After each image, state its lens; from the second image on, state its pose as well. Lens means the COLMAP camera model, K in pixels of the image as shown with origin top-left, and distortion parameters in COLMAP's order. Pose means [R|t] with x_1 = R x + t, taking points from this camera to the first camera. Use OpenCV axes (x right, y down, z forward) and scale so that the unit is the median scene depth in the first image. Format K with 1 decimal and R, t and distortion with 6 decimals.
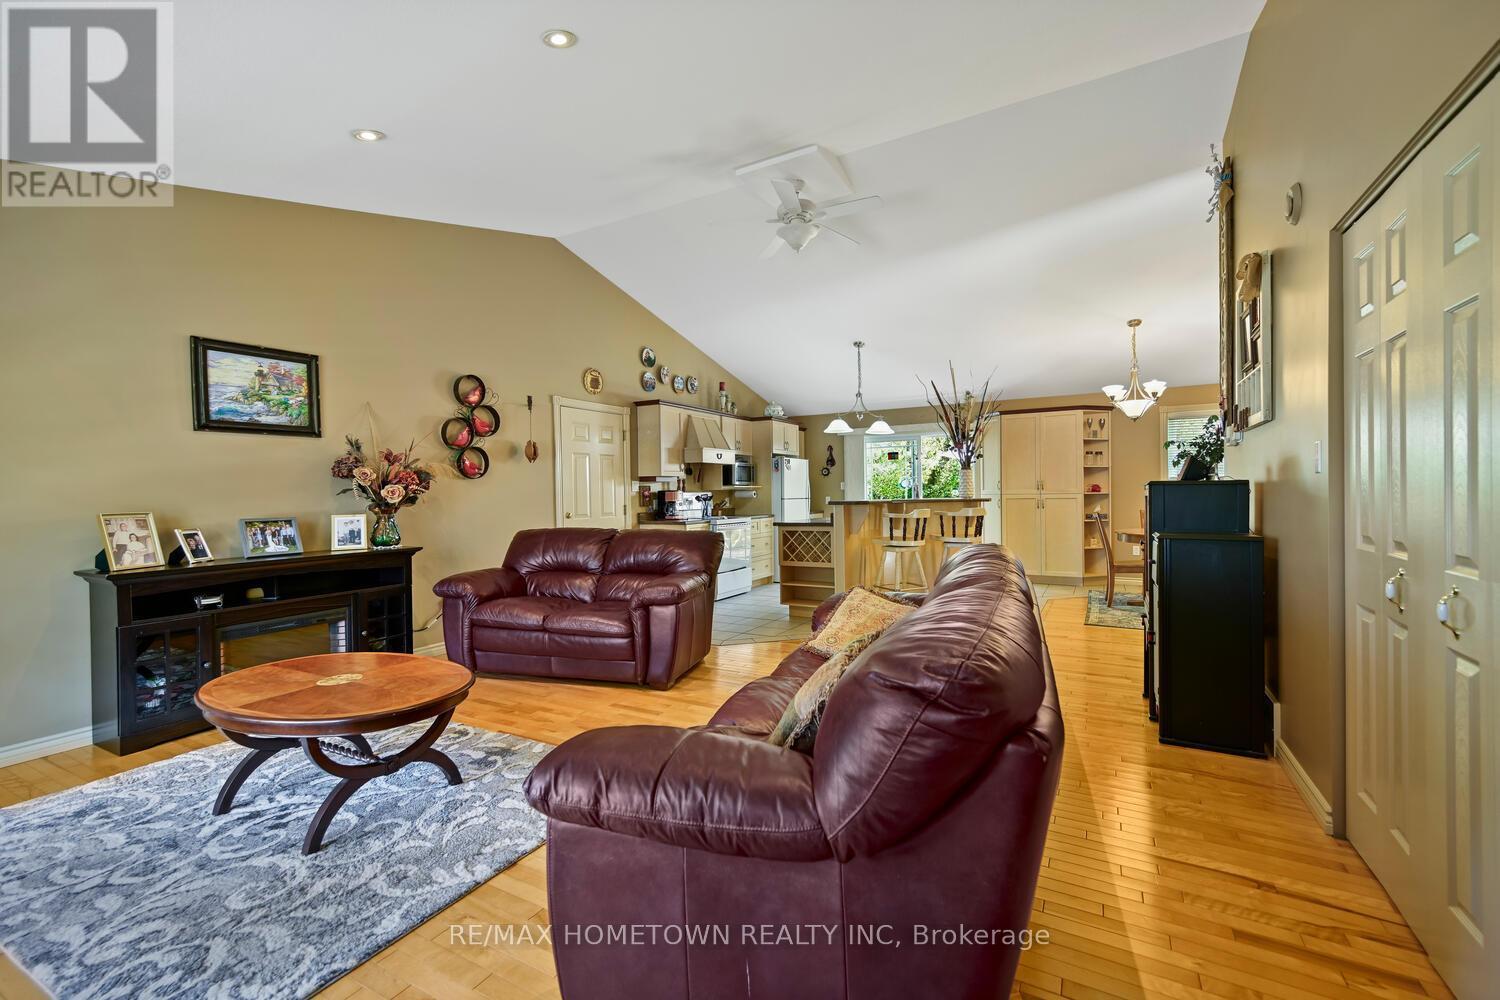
lens RADIAL K [[608.7, 0, 754.0], [0, 608.7, 492.2], [0, 0, 1]] dist [0.019371, 0.000626]
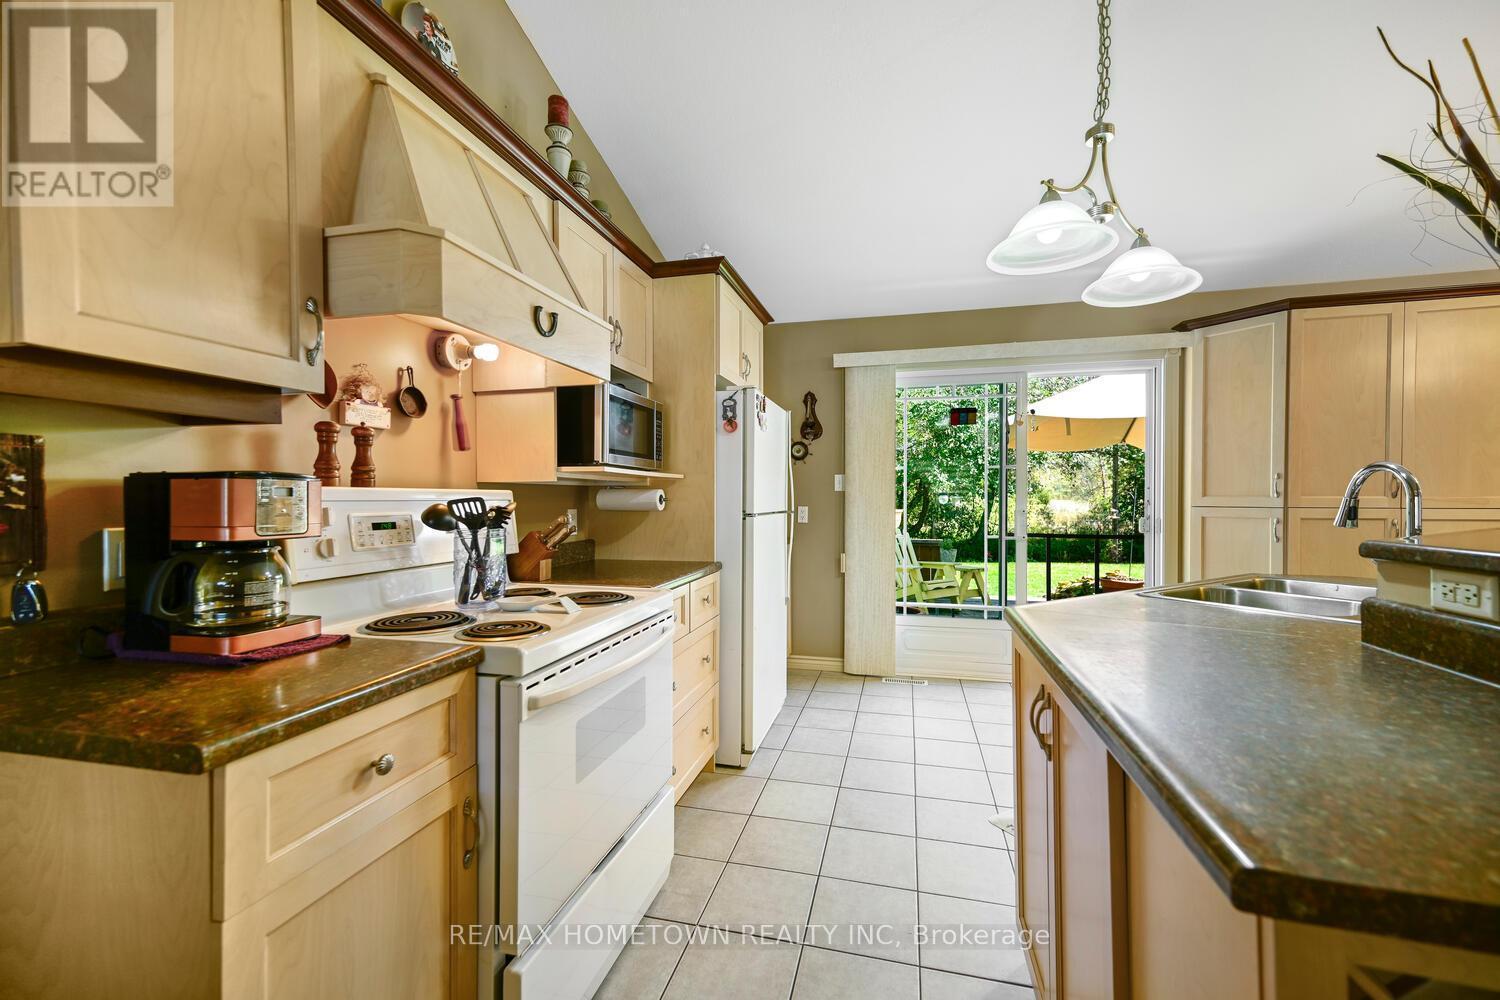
lens RADIAL K [[608.7, 0, 754.0], [0, 608.7, 492.2], [0, 0, 1]] dist [0.019371, 0.000626]
pose [[0.962684, 0.015447, 0.270186, -0.048345], [-0.013594, 0.999870, -0.008726, 0.002109], [-0.270285, 0.004727, 0.962769, 0.873175]]
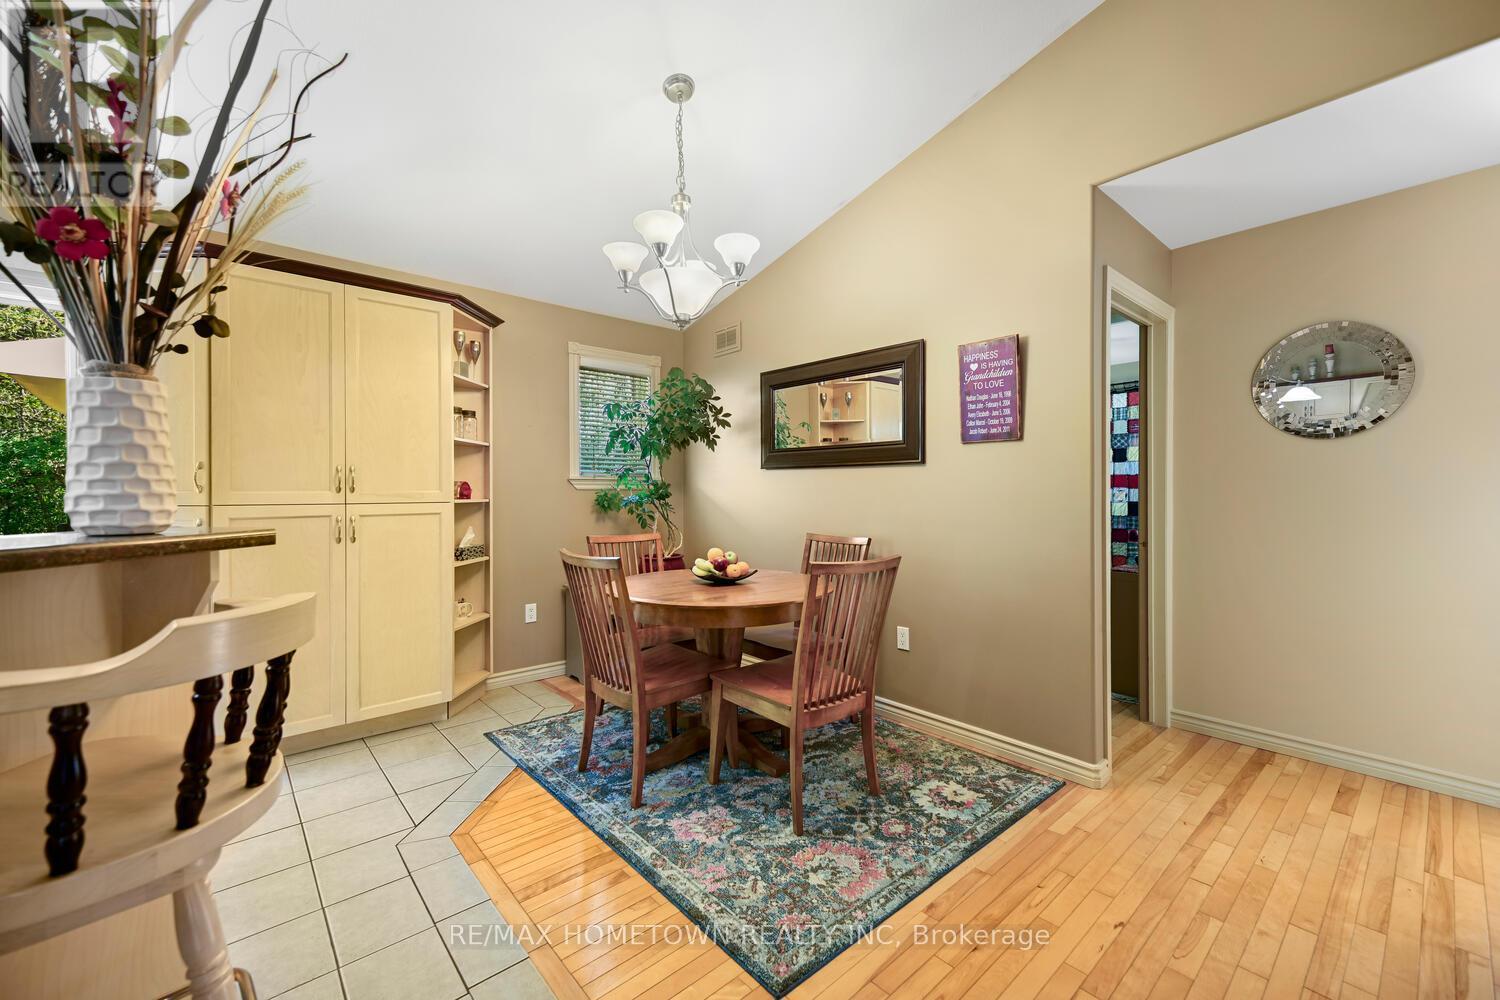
lens RADIAL K [[608.7, 0, 754.0], [0, 608.7, 492.2], [0, 0, 1]] dist [0.019371, 0.000626]
pose [[0.322452, 0.009615, 0.946537, 0.236555], [-0.004317, 0.999953, -0.008687, -0.002334], [-0.946576, -0.001285, 0.322479, 0.776177]]
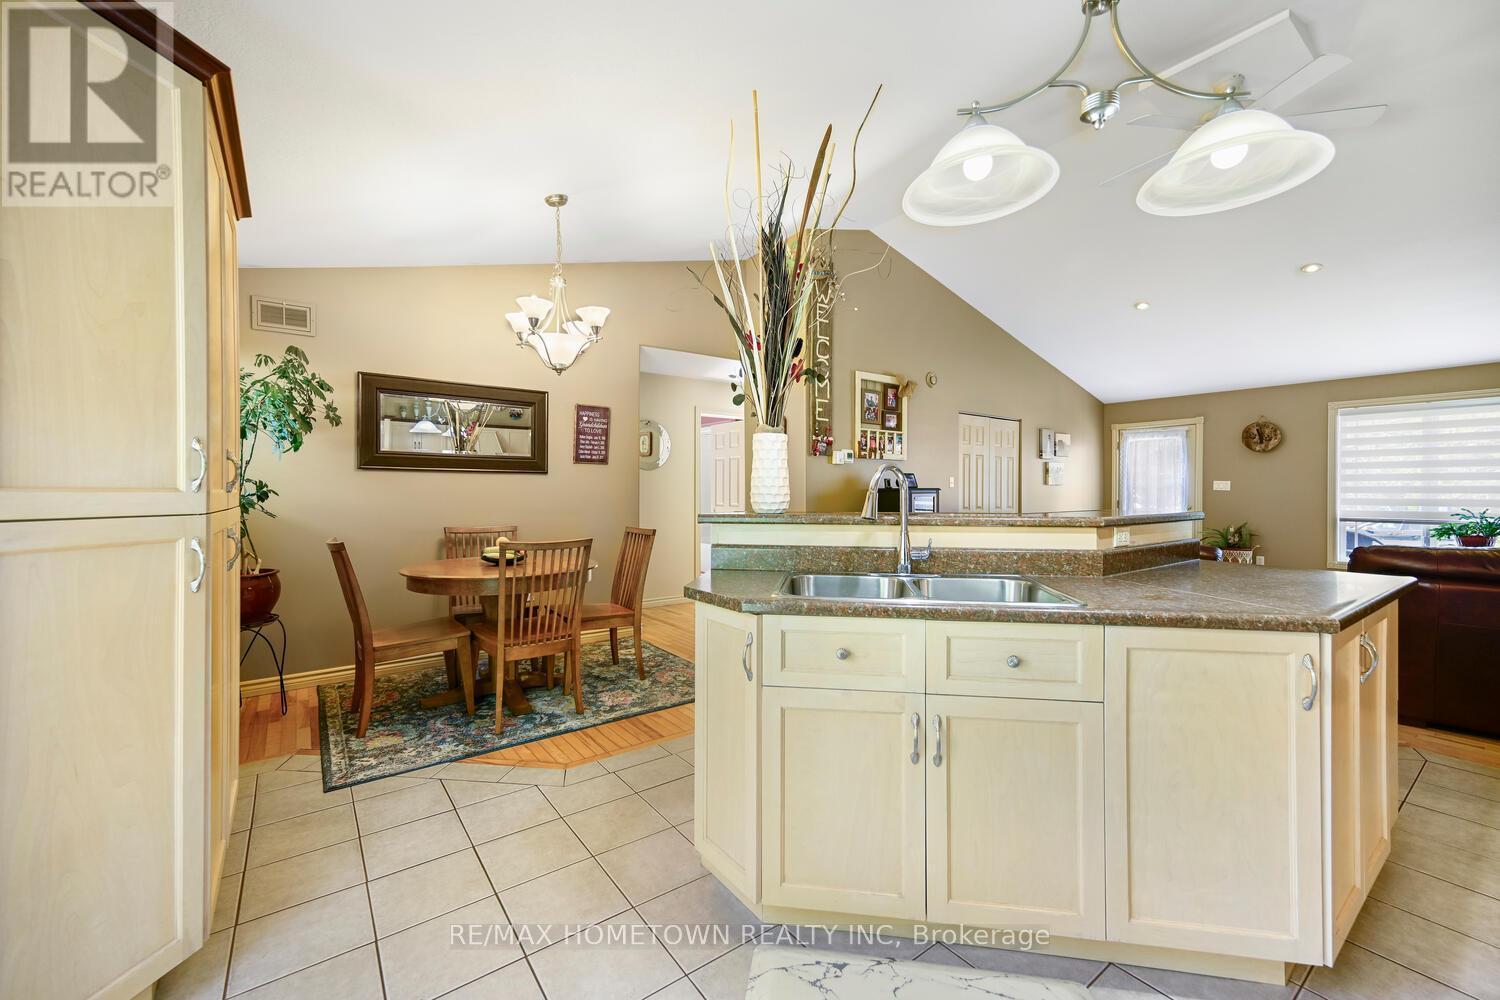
lens RADIAL K [[608.7, 0, 754.0], [0, 608.7, 492.2], [0, 0, 1]] dist [0.019371, 0.000626]
pose [[-0.917094, 0.009447, 0.398559, 0.216676], [0.008892, 0.999955, -0.003239, -0.002900], [-0.398572, 0.000574, -0.917137, 1.363389]]
